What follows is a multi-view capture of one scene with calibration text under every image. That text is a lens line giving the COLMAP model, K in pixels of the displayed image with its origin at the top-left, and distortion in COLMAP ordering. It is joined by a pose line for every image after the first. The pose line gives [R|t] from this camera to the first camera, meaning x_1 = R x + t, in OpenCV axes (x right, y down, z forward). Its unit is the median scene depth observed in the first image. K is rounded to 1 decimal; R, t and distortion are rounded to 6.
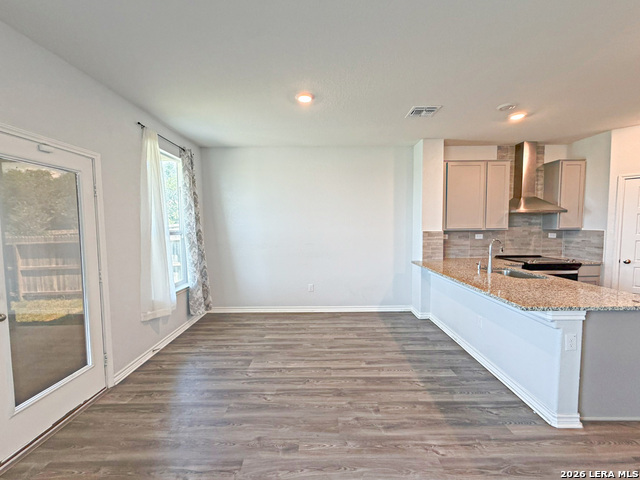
lens RADIAL K [[259.1, 0, 320.5], [0, 259.1, 241.1], [0, 0, 1]] dist [-0.000640, -0.000047]
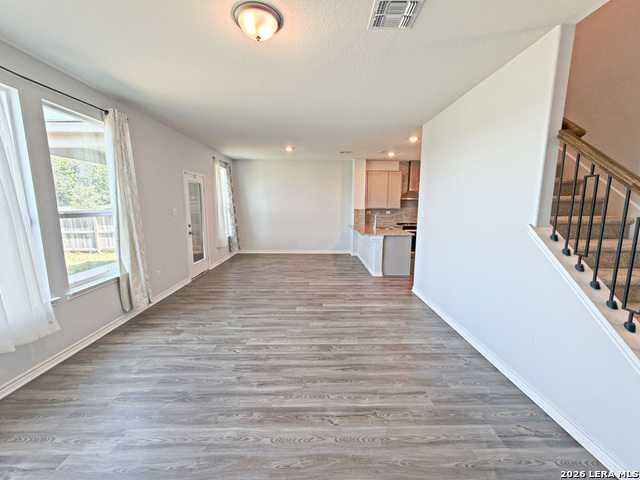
lens RADIAL K [[259.1, 0, 320.5], [0, 259.1, 241.1], [0, 0, 1]] dist [-0.000640, -0.000047]
pose [[0.999684, 0.010986, 0.022591, 0.111946], [-0.012742, 0.996784, 0.079121, 0.048282], [-0.021650, -0.079384, 0.996609, -0.875970]]
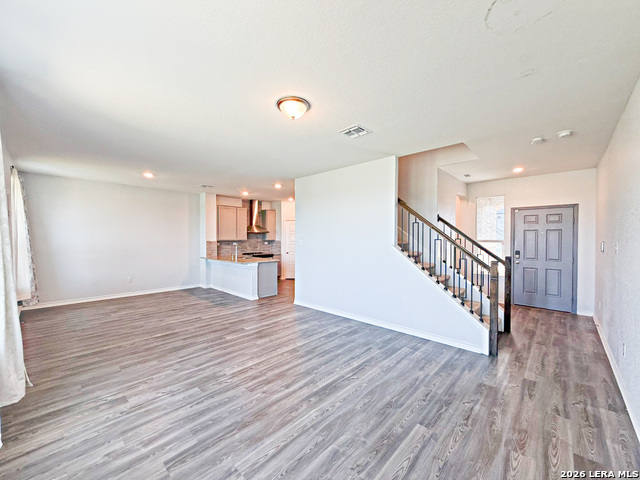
lens RADIAL K [[256.5, 0, 318.5], [0, 256.5, 240.3], [0, 0, 1]] dist [0.000695, 0.000029]
pose [[0.686213, 0.005337, 0.727381, -0.397616], [0.037272, 0.998401, -0.042488, 0.066604], [-0.726445, 0.056267, 0.684917, -0.858641]]
